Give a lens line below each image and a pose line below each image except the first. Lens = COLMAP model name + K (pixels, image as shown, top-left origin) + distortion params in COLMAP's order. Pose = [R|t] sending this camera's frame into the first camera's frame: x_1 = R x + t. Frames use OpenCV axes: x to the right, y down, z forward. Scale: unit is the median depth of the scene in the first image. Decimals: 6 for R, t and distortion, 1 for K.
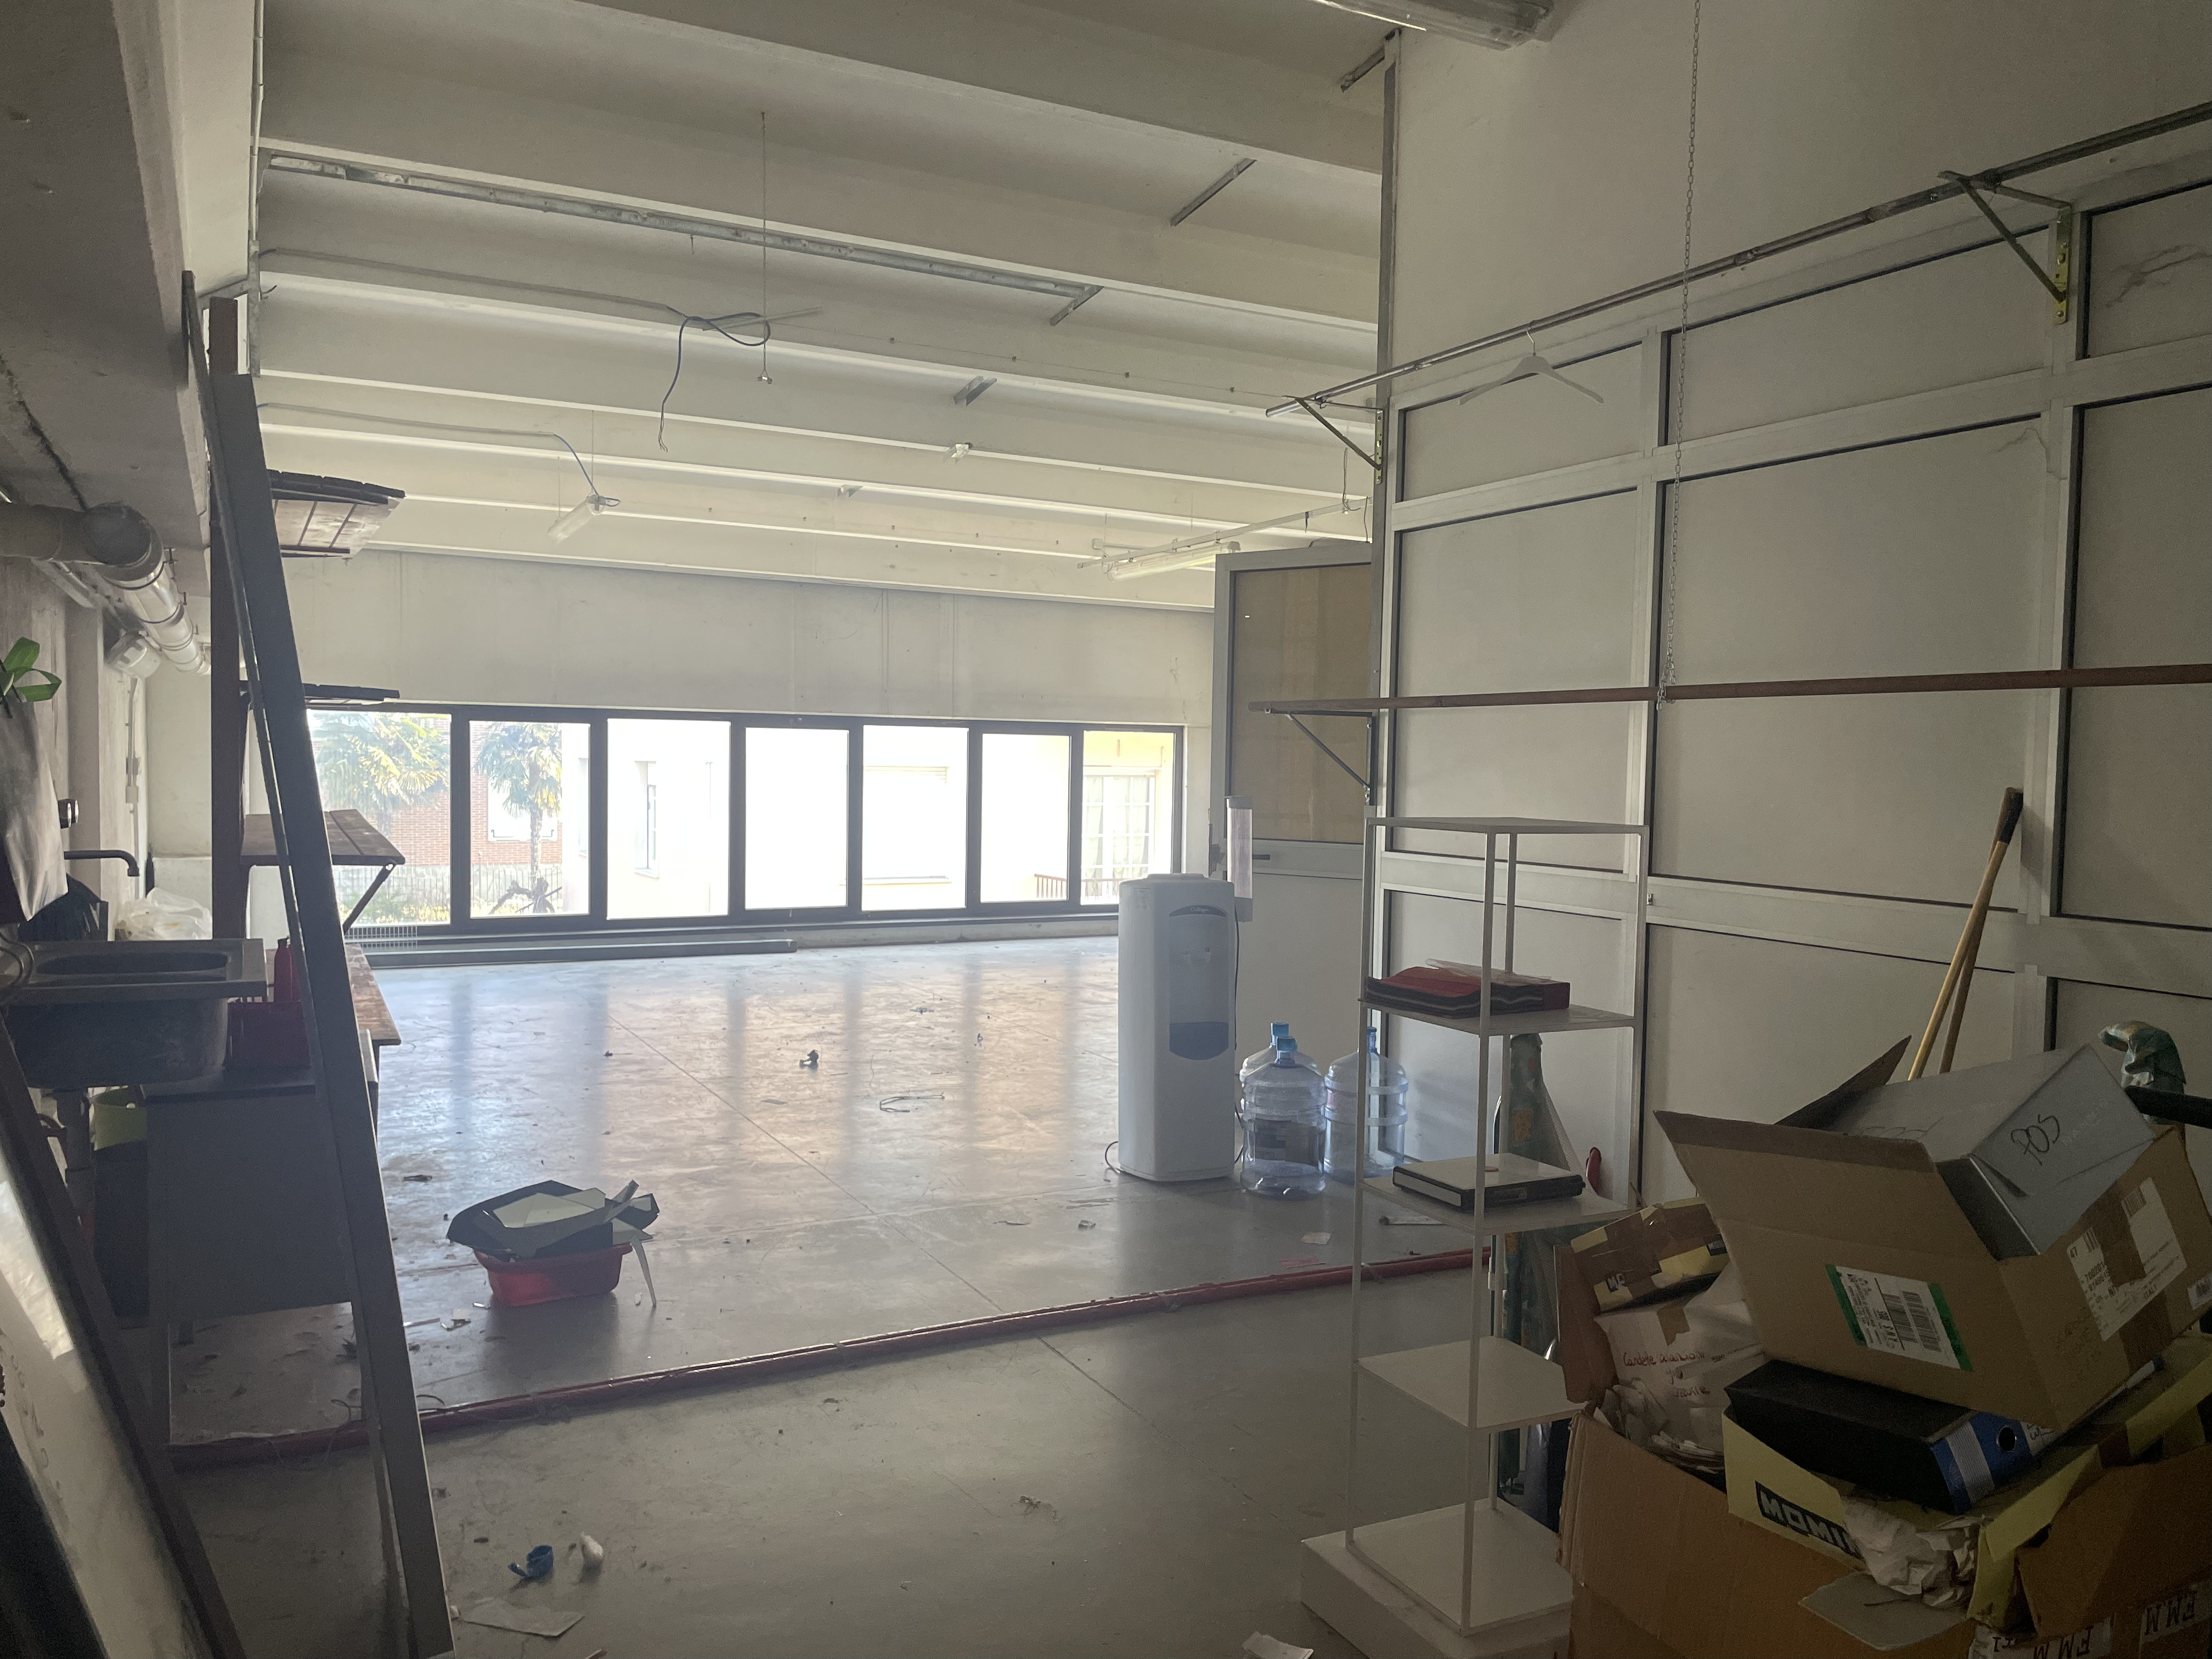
lens RADIAL K [[1646.2, 0, 1106.0], [0, 1646.2, 829.5], [0, 0, 1]] dist [0.097490, -0.122306]
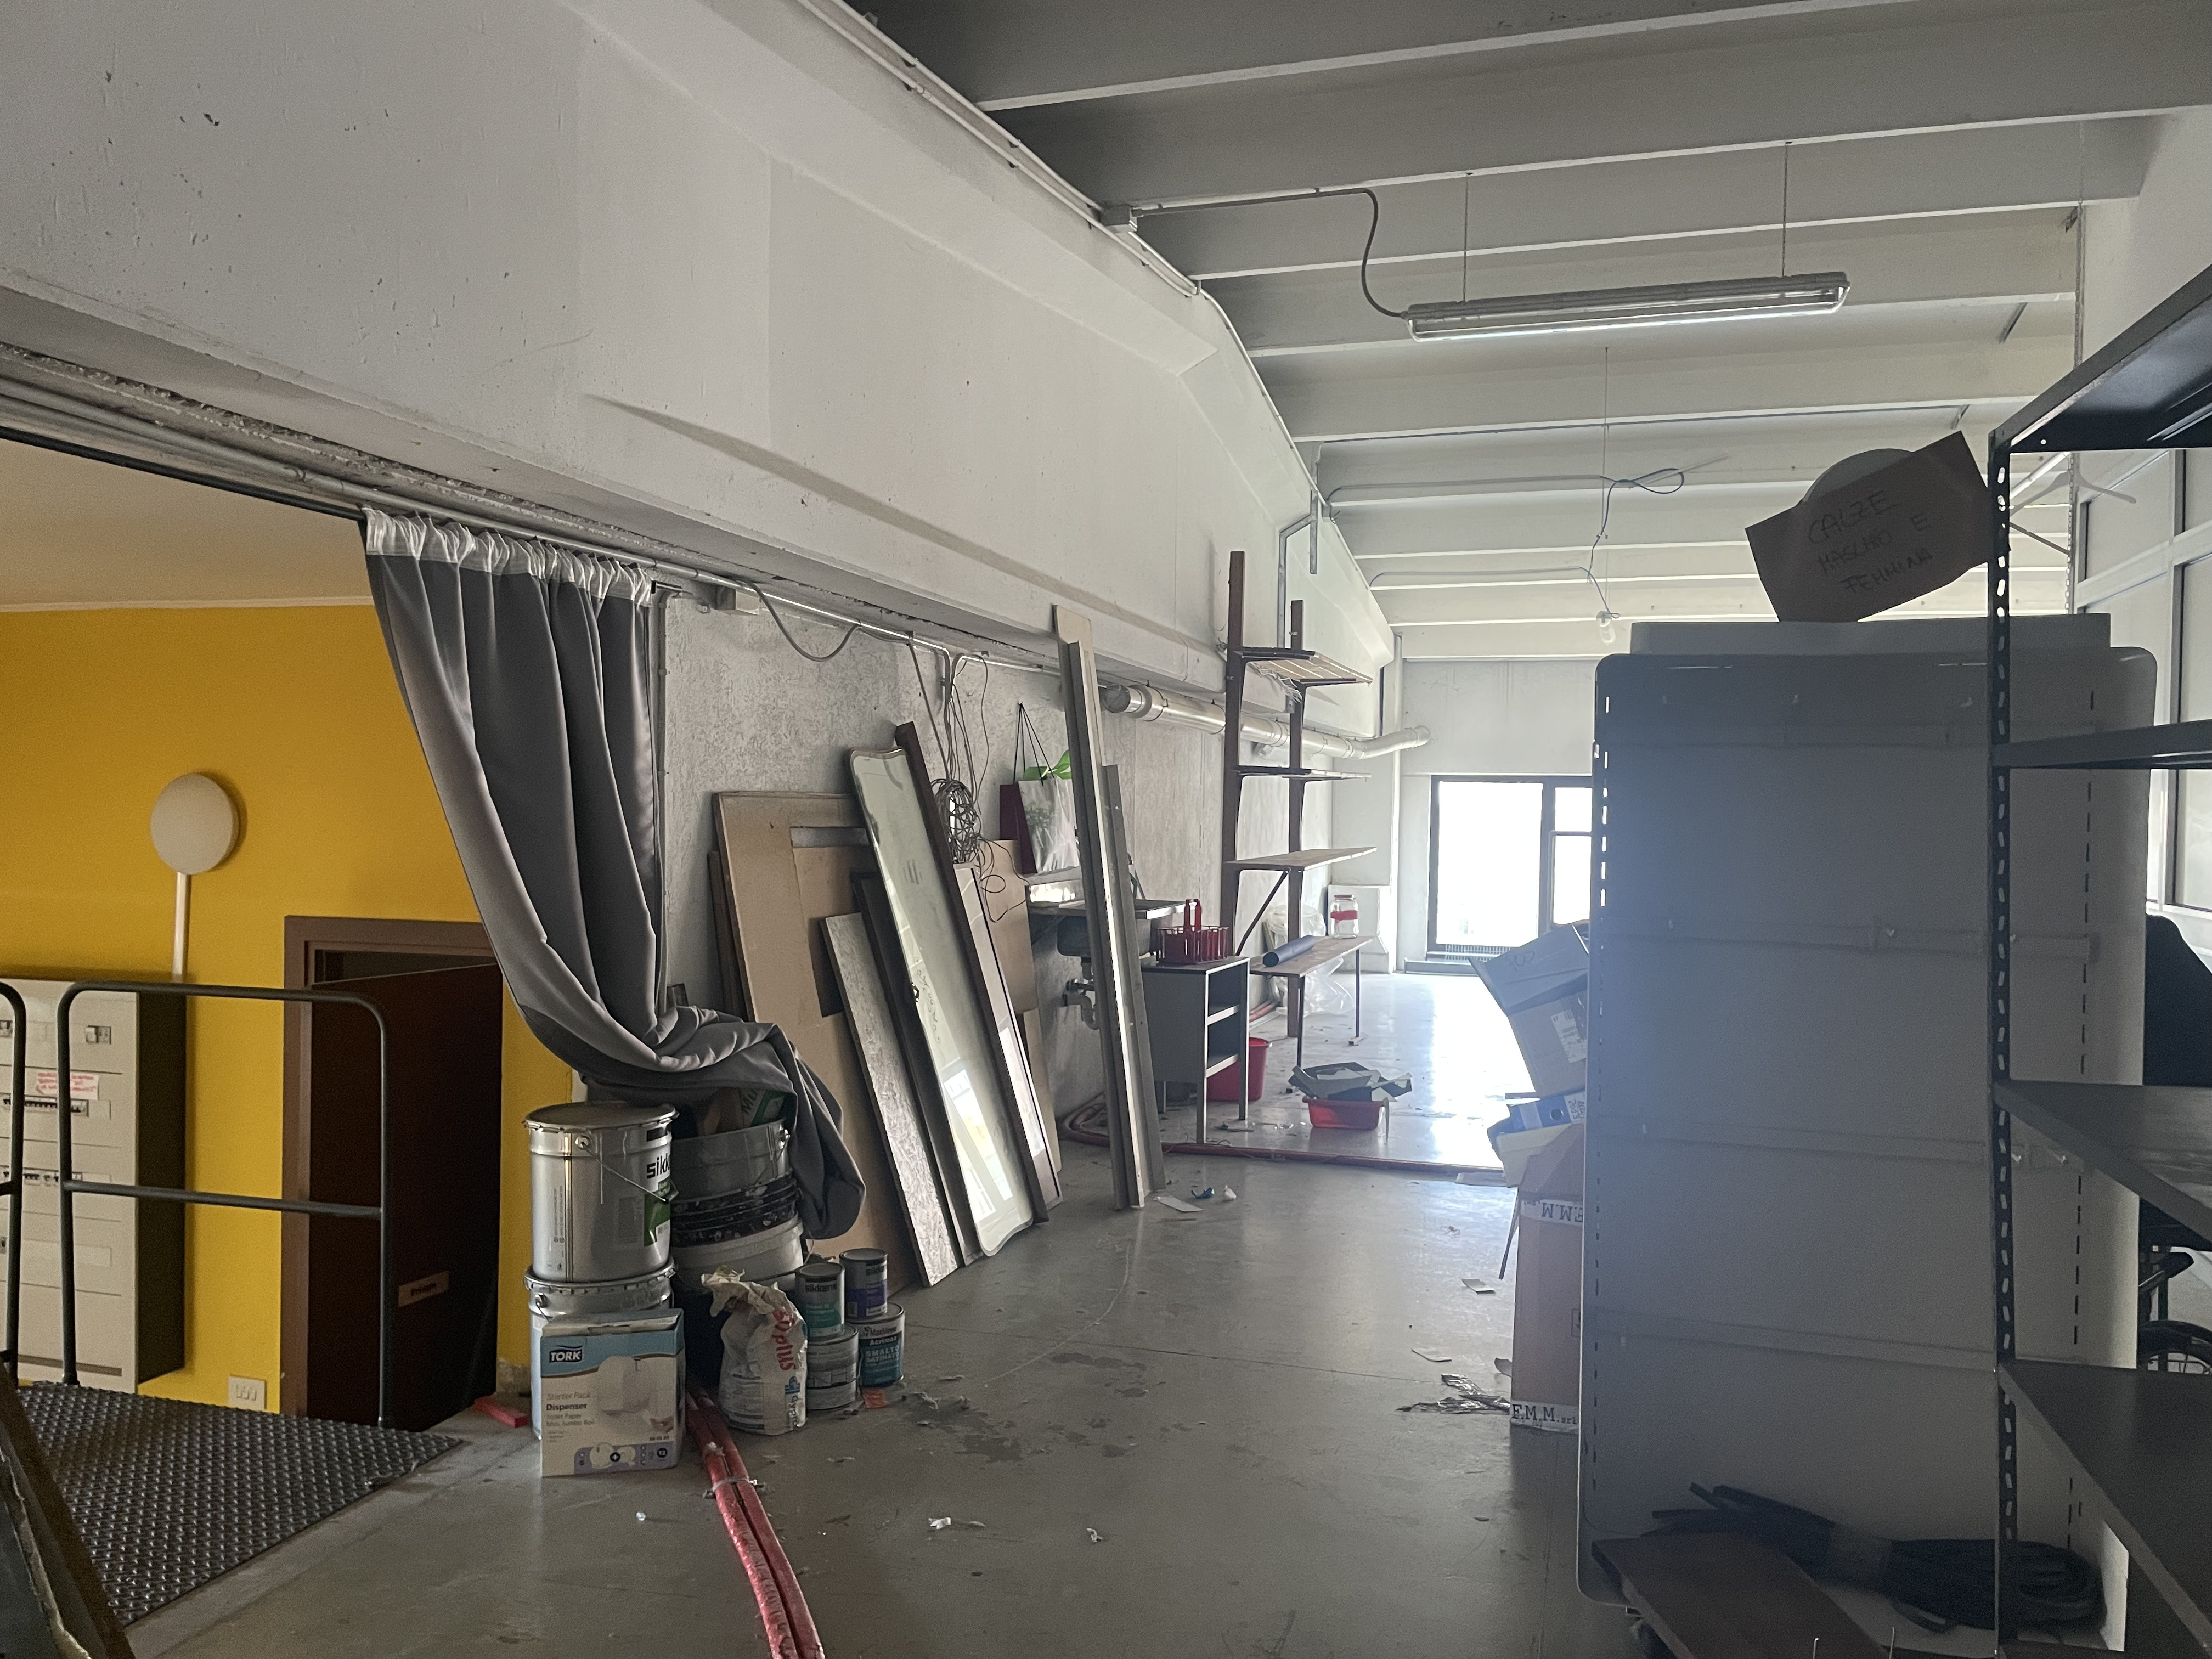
lens RADIAL K [[1646.2, 0, 1106.0], [0, 1646.2, 829.5], [0, 0, 1]] dist [0.097490, -0.122306]
pose [[0.715603, 0.004470, -0.698493, 0.500805], [-0.033924, 0.999022, -0.028363, 0.027380], [0.697683, 0.043993, 0.715054, -0.282884]]
